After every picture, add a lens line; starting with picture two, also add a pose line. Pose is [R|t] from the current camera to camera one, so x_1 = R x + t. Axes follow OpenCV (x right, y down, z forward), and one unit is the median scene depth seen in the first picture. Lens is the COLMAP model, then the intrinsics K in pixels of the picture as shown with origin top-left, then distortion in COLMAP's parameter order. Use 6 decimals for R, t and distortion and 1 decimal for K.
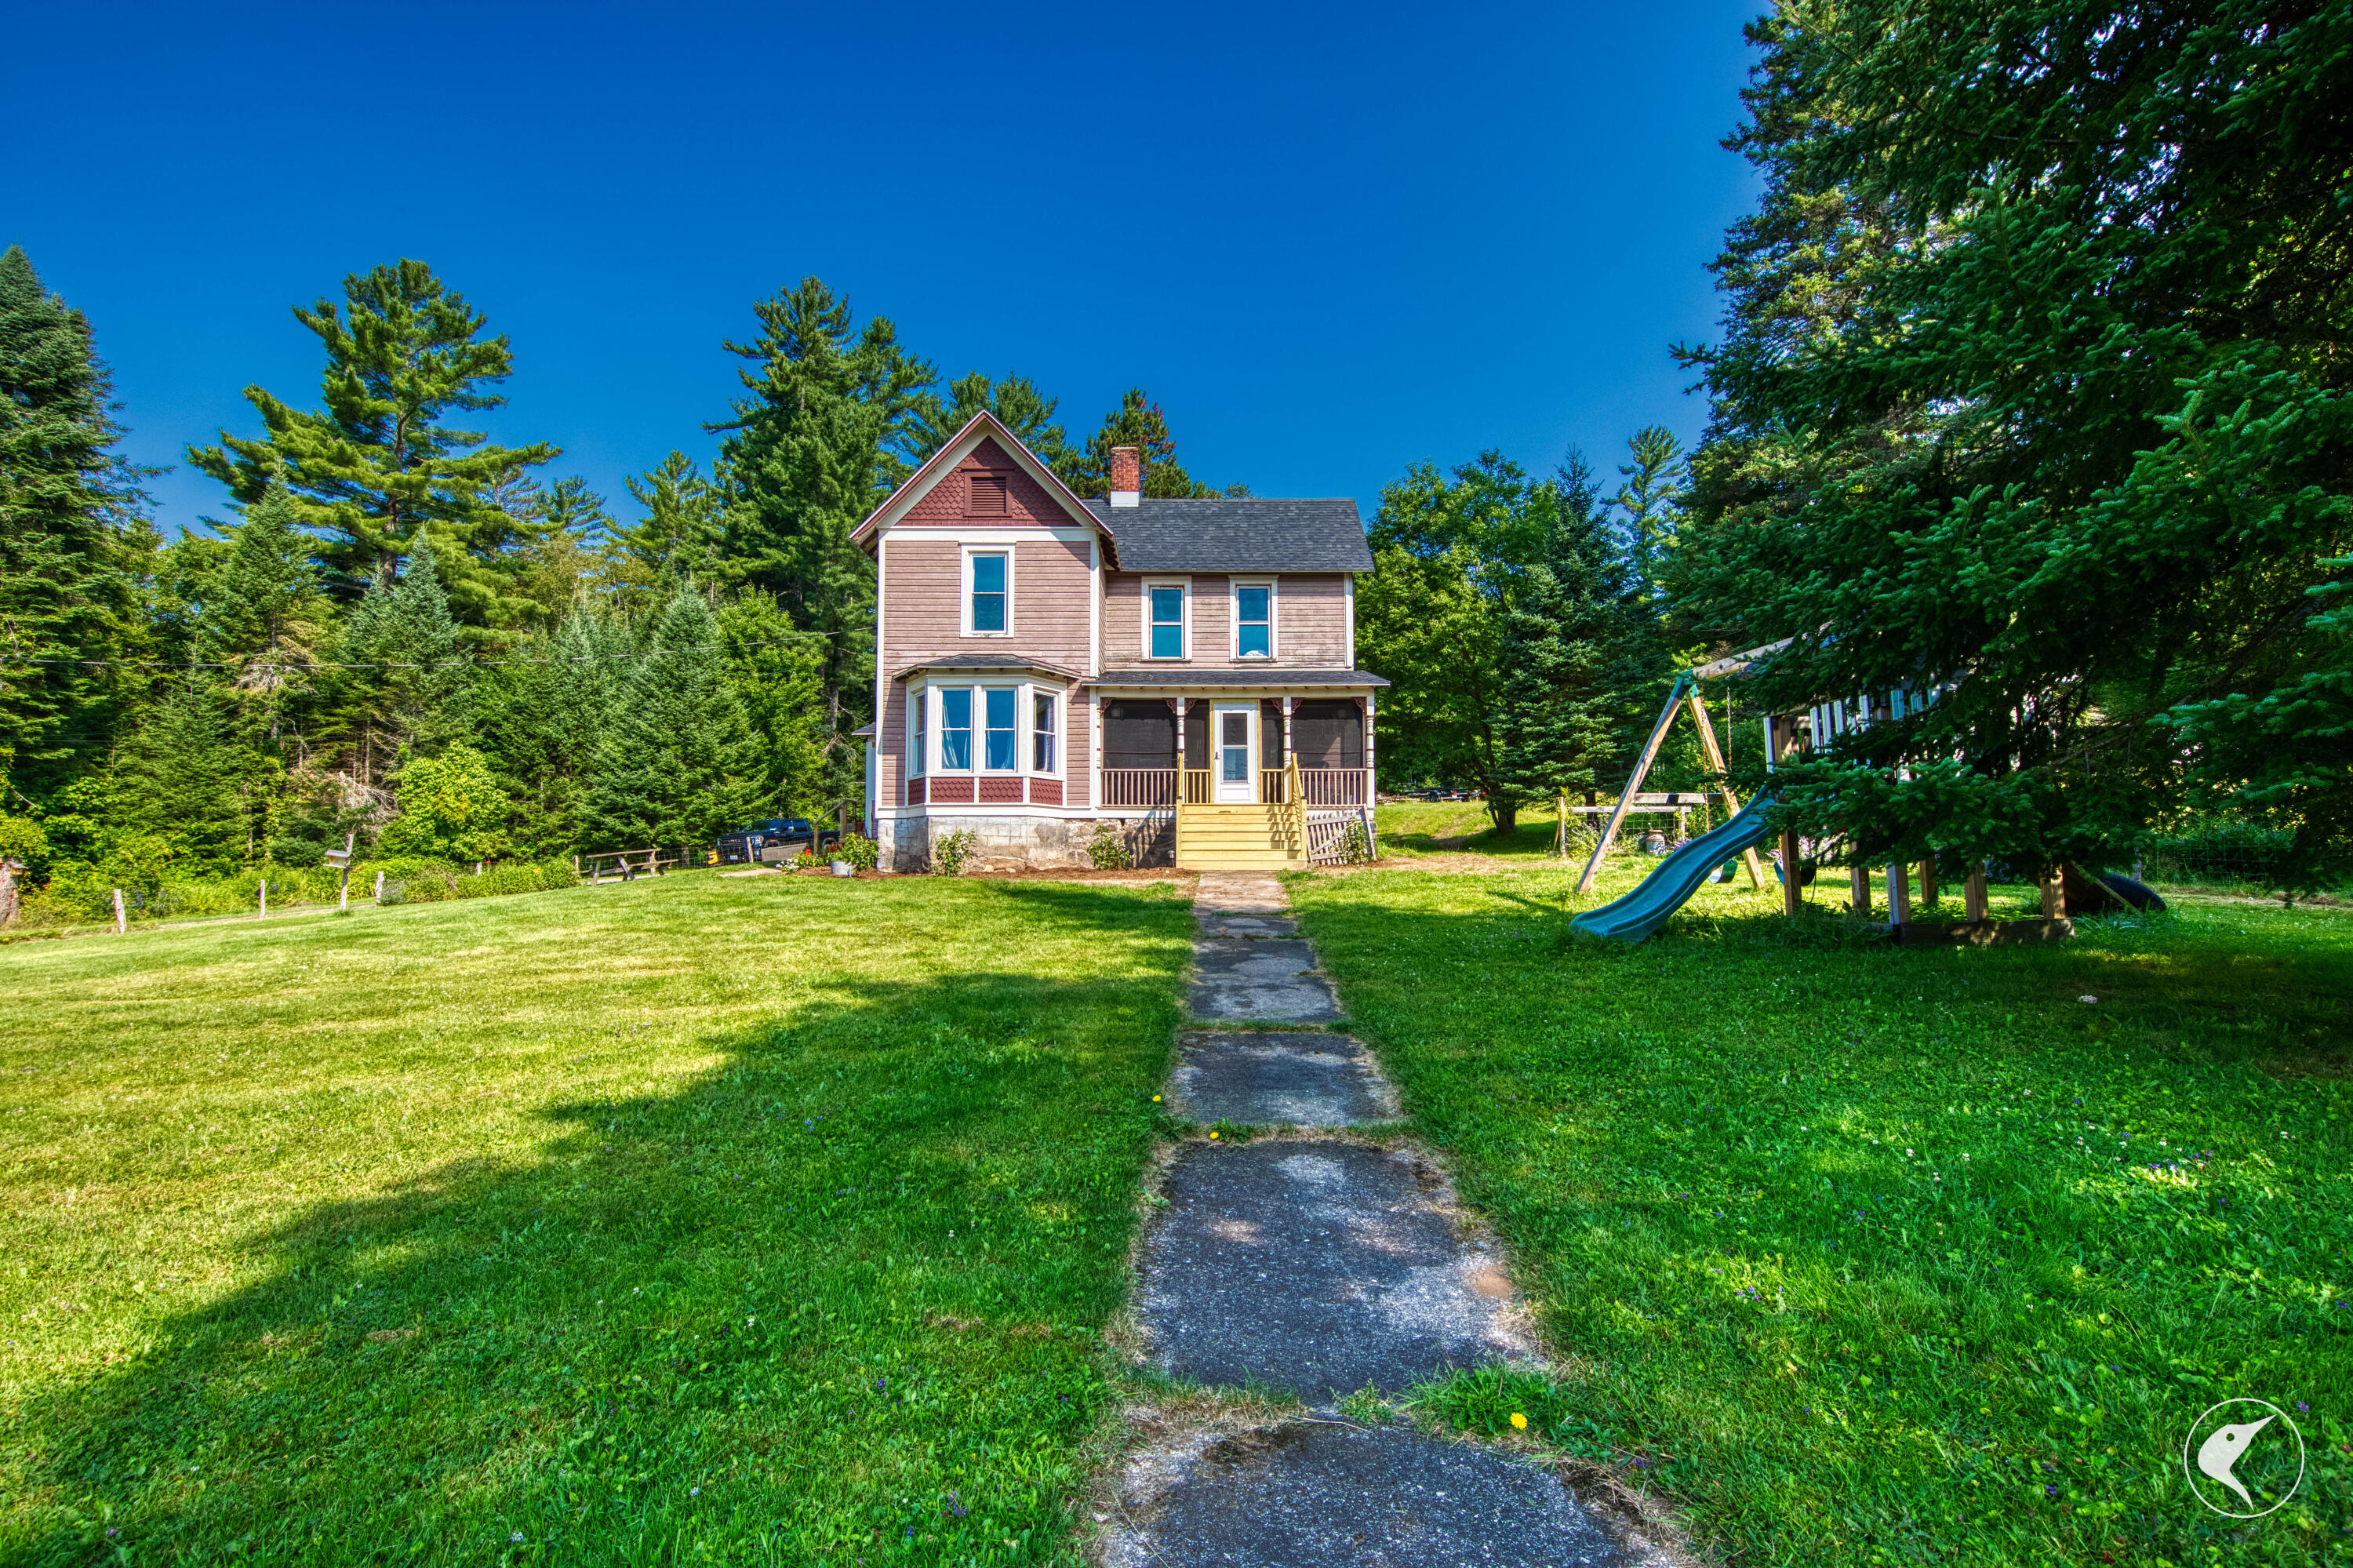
lens RADIAL K [[1018.0, 0, 1150.5], [0, 1018.0, 806.5], [0, 0, 1]] dist [0.000825, 0.000068]
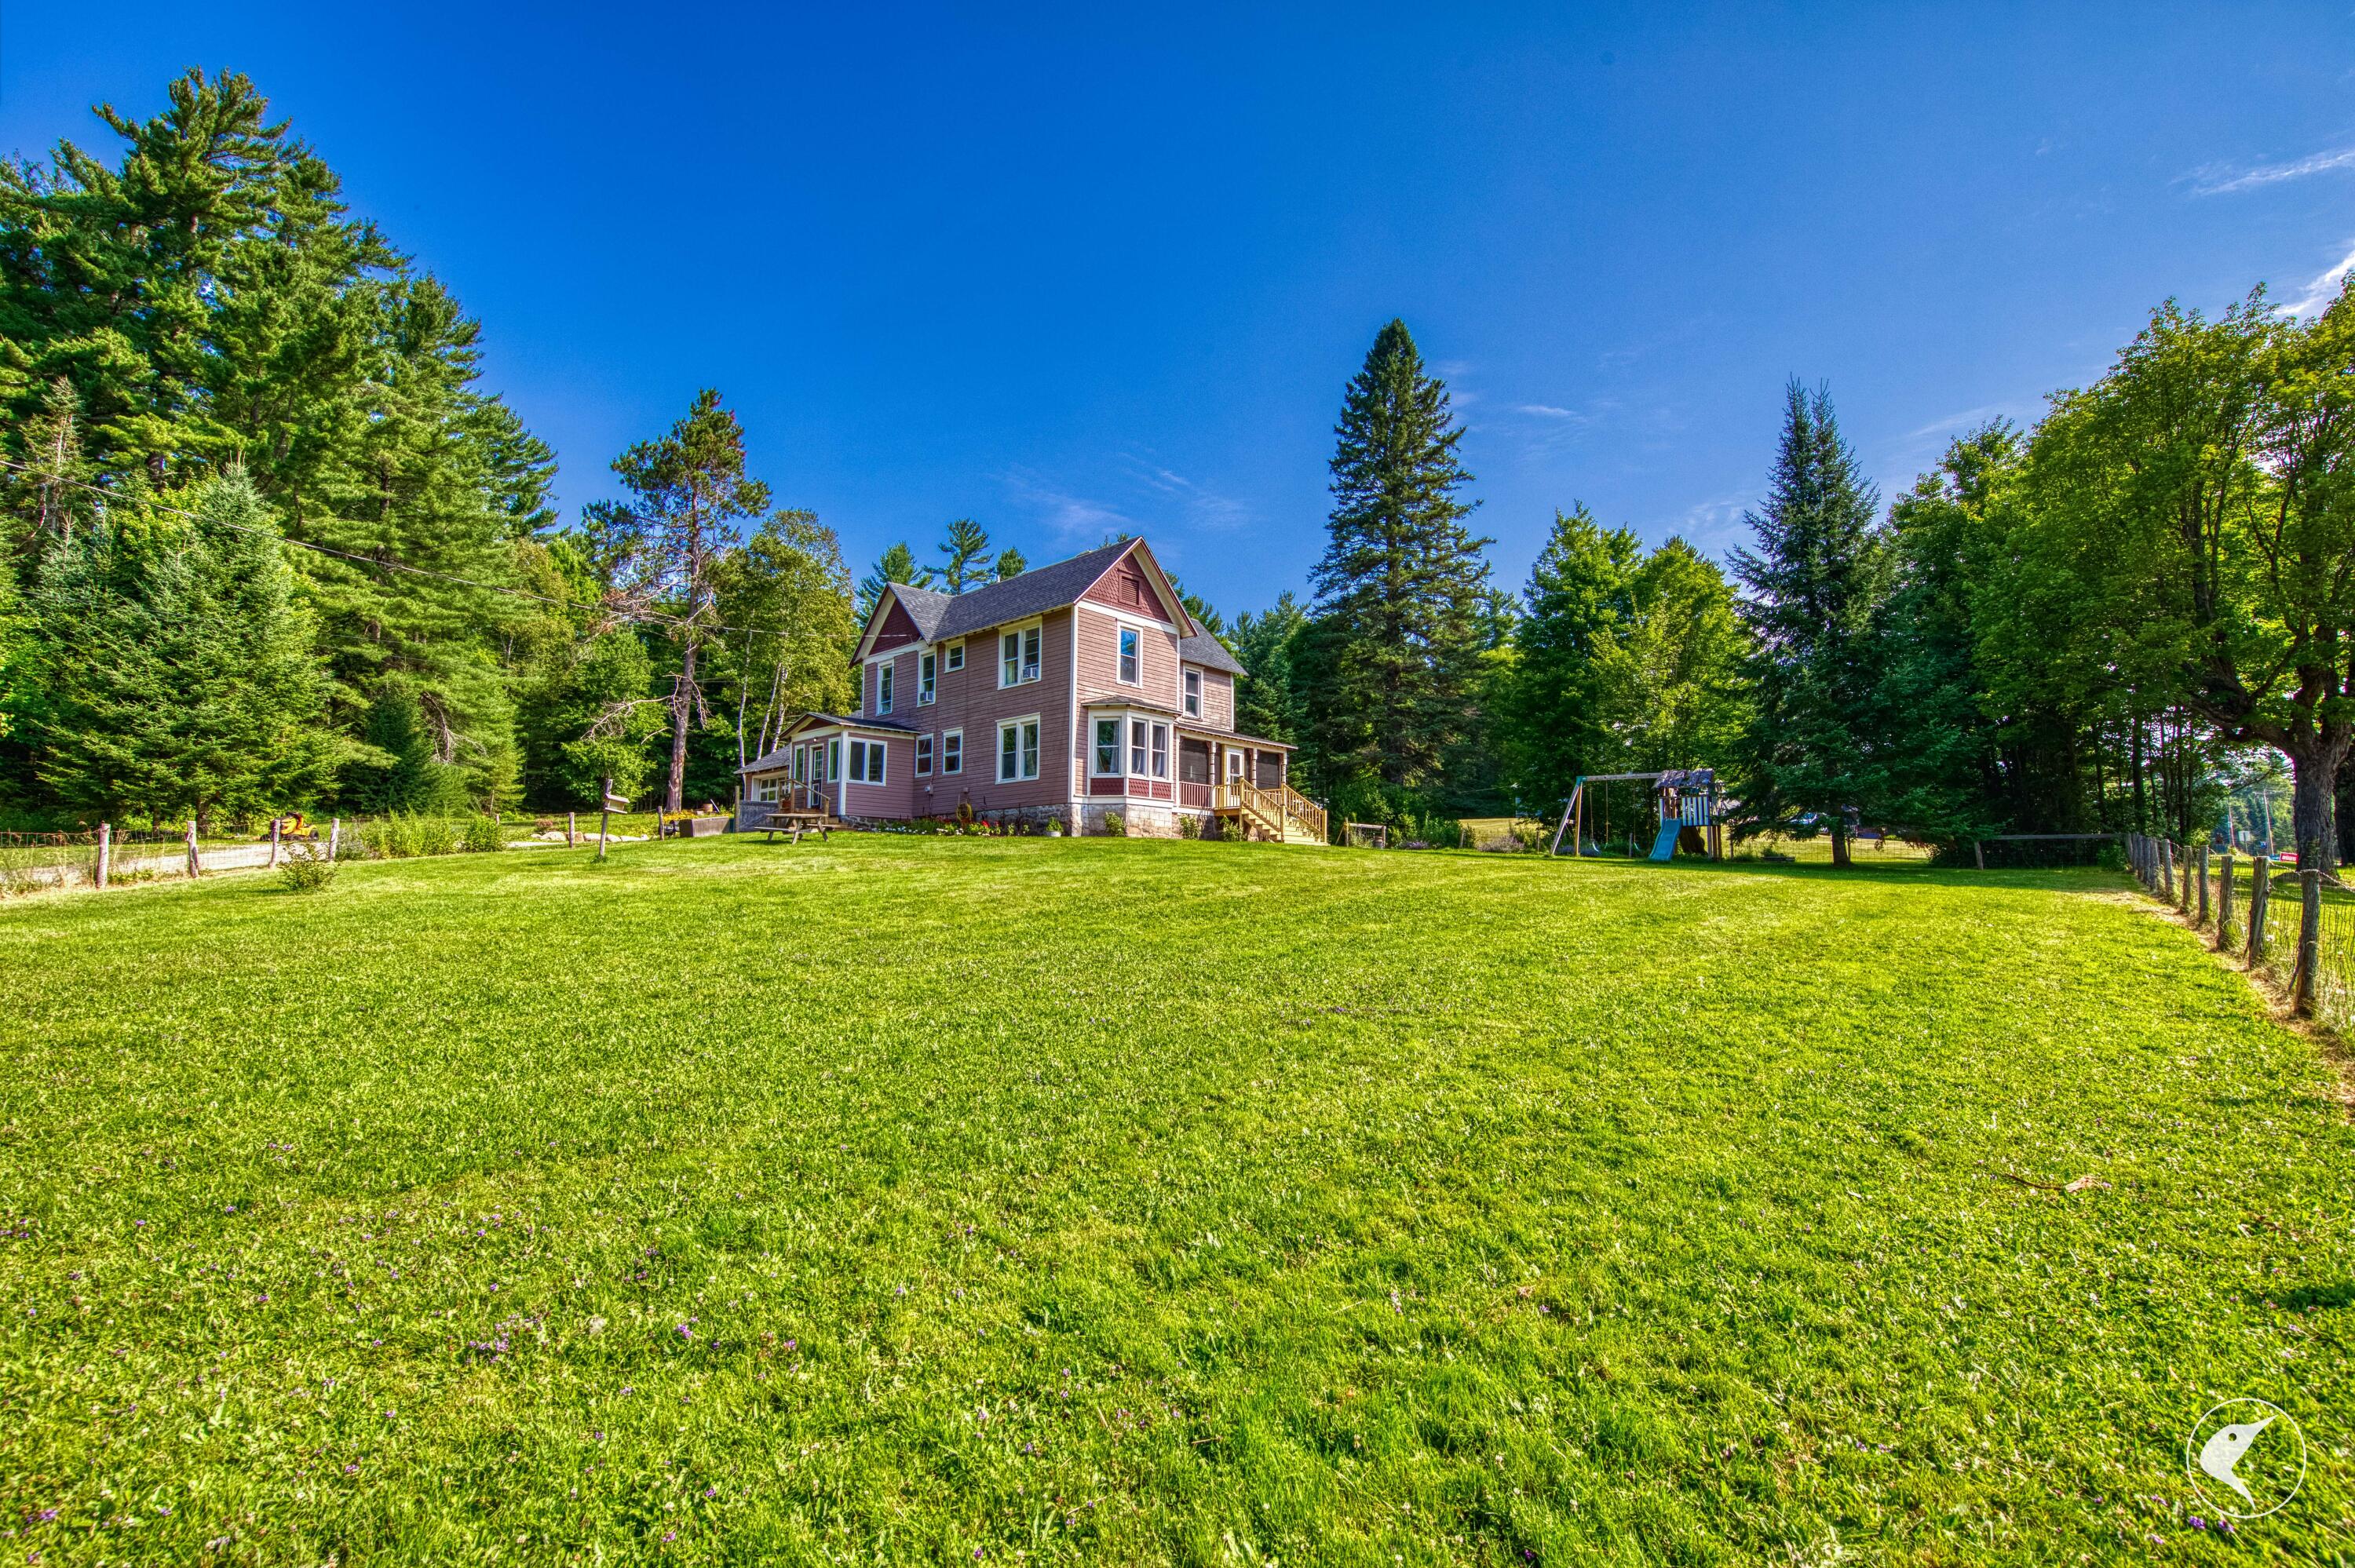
lens RADIAL K [[1051.8, 0, 1117.4], [0, 1051.8, 783.1], [0, 0, 1]] dist [-0.000731, -0.000365]
pose [[0.693322, 0.084395, 0.715669, -1.251431], [-0.055425, 0.996422, -0.063809, 0.073198], [-0.718493, 0.004574, 0.695519, -0.054071]]
